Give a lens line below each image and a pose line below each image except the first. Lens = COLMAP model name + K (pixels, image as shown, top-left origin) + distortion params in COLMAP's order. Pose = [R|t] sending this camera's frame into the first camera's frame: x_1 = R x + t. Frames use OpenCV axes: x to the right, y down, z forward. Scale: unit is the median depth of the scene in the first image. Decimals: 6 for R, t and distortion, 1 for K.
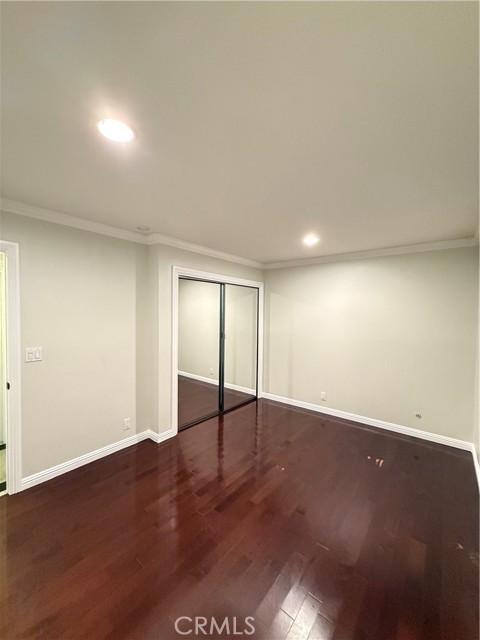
lens RADIAL K [[255.2, 0, 239.9], [0, 255.2, 318.6], [0, 0, 1]] dist [0.000294, -0.000267]
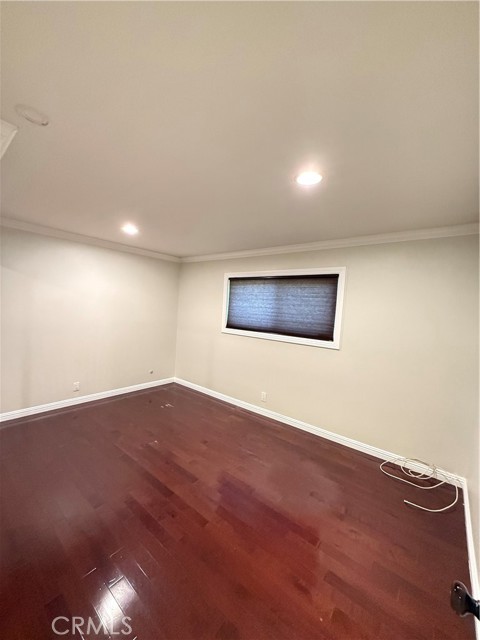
lens RADIAL K [[255.2, 0, 239.9], [0, 255.2, 318.6], [0, 0, 1]] dist [0.000294, -0.000267]
pose [[0.013067, -0.055853, 0.998354, -0.712435], [-0.033539, 0.997852, 0.056264, -0.017795], [-0.999352, -0.034219, 0.011165, 0.498760]]
